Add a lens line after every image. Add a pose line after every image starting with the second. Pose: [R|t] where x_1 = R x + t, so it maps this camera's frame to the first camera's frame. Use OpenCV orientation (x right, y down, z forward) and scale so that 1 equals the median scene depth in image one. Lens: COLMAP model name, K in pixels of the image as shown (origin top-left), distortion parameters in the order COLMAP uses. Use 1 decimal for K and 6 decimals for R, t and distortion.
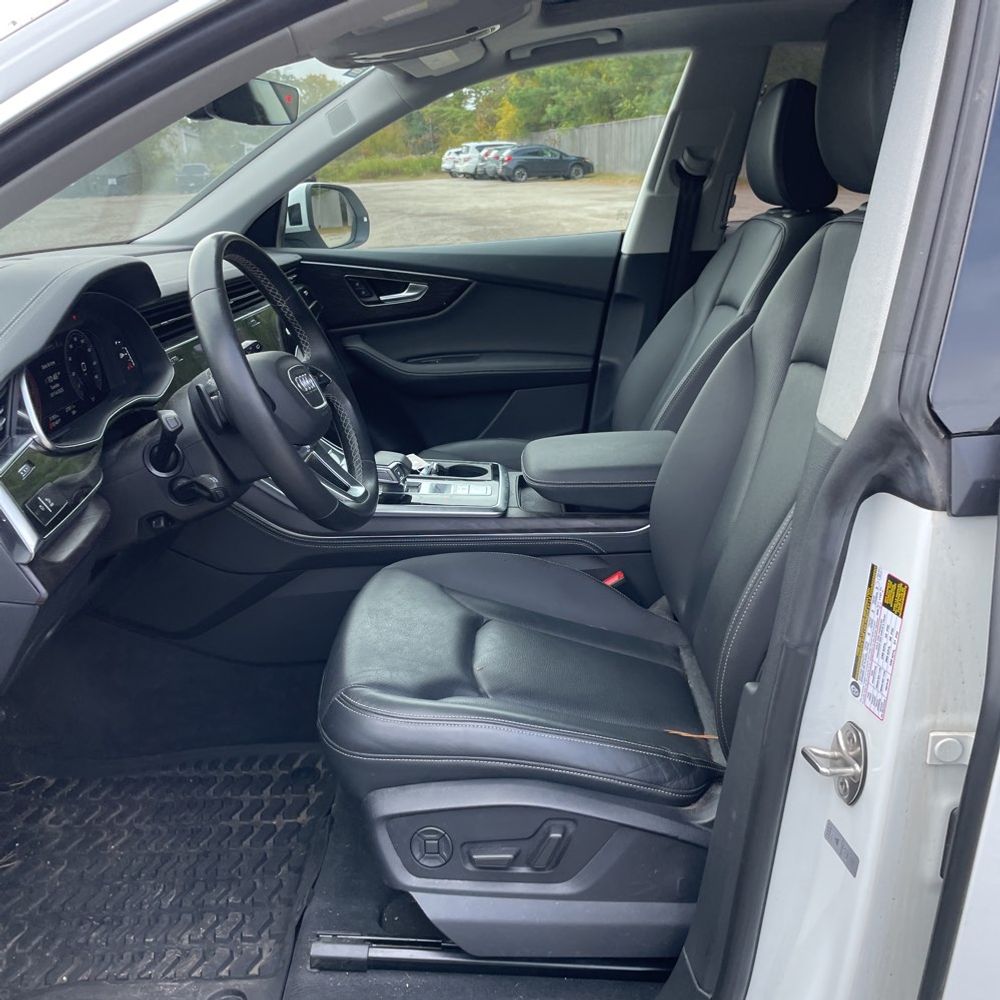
lens RADIAL K [[1007.9, 0, 498.2], [0, 1007.9, 491.4], [0, 0, 1]] dist [0.085013, -0.114153]
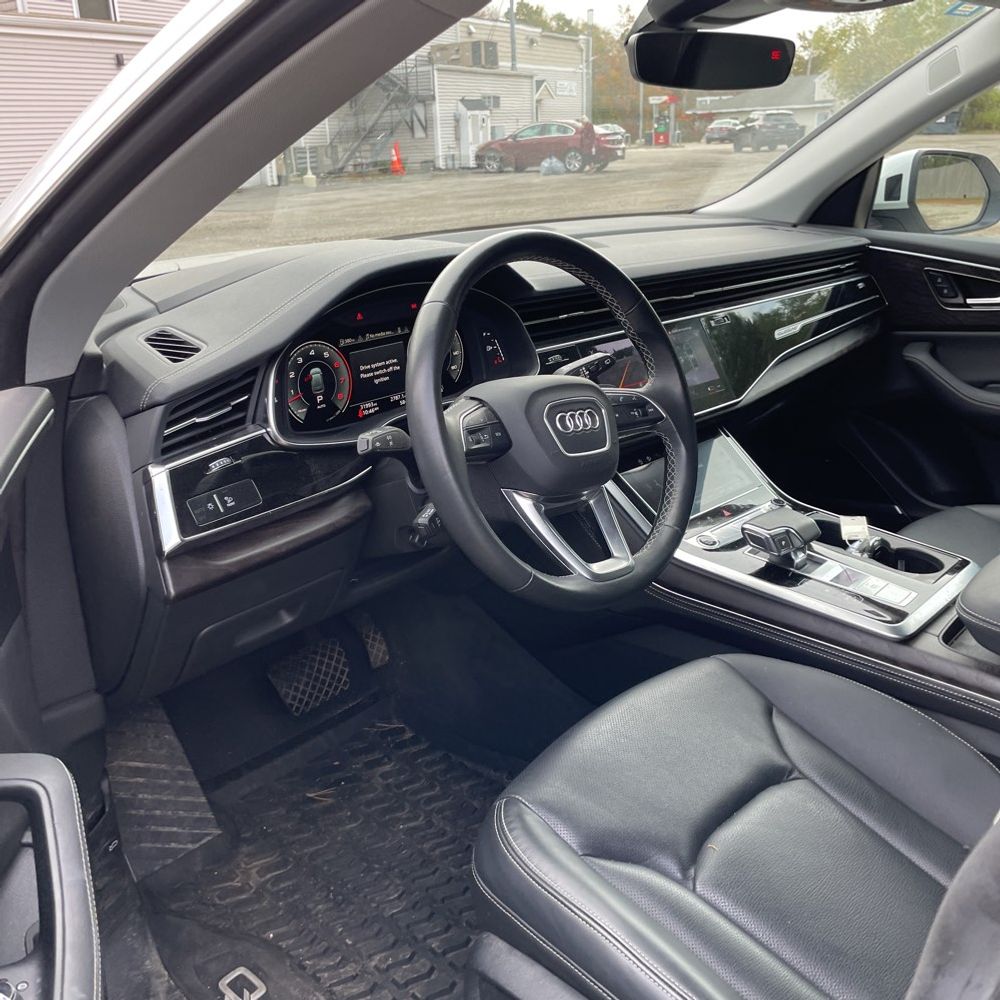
lens RADIAL K [[1007.9, 0, 498.2], [0, 1007.9, 491.4], [0, 0, 1]] dist [0.085013, -0.114153]
pose [[0.737054, 0.244431, -0.630083, 0.168733], [-0.211783, 0.968882, 0.128125, -0.083415], [0.641794, 0.039007, 0.765884, 0.196129]]
